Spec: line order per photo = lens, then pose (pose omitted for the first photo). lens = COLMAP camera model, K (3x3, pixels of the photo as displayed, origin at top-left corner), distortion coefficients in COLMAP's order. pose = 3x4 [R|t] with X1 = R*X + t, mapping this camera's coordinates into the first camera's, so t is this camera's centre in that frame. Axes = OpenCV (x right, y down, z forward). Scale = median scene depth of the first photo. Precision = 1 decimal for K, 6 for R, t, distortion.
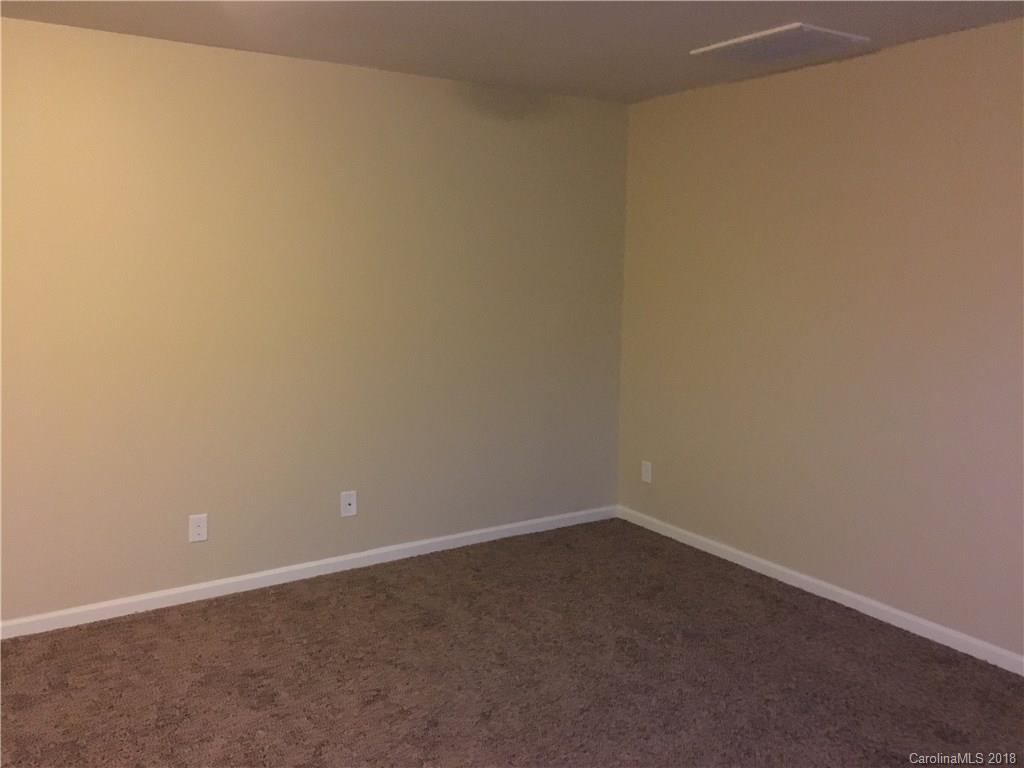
lens RADIAL K [[852.0, 0, 514.7], [0, 852.0, 382.4], [0, 0, 1]] dist [0.105363, -0.169668]
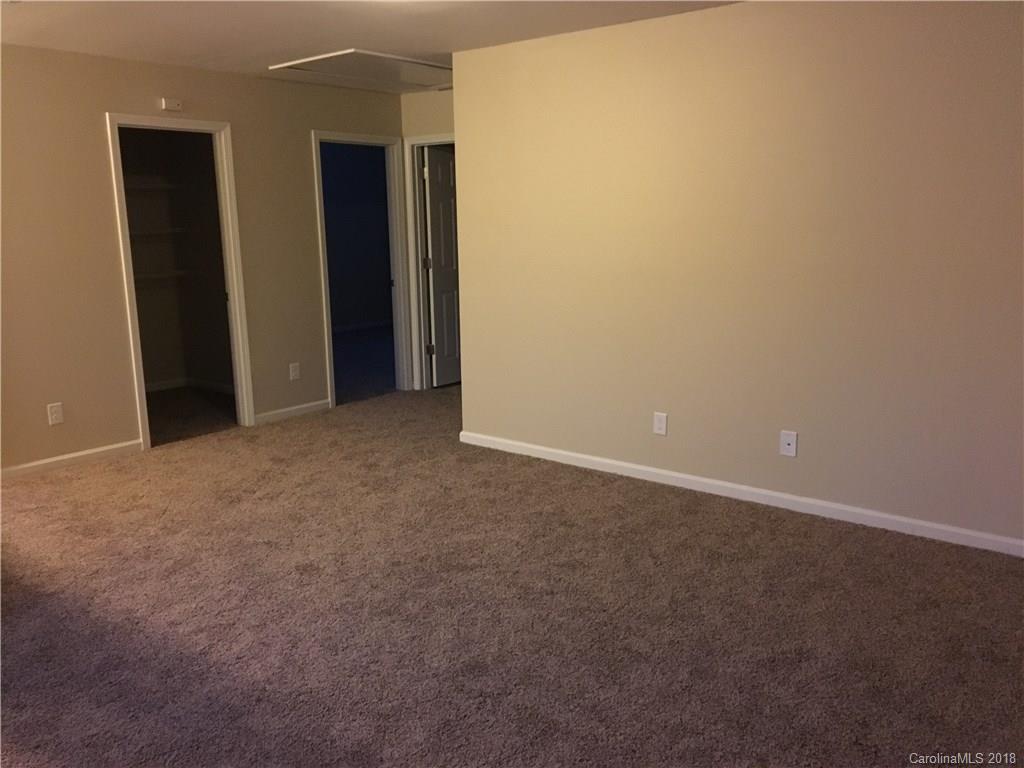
lens RADIAL K [[852.0, 0, 514.7], [0, 852.0, 382.4], [0, 0, 1]] dist [0.105363, -0.169668]
pose [[0.317339, 0.169268, -0.933083, 0.702028], [-0.115912, 0.983487, 0.138990, -0.033437], [0.941201, 0.064049, 0.331719, 0.412108]]
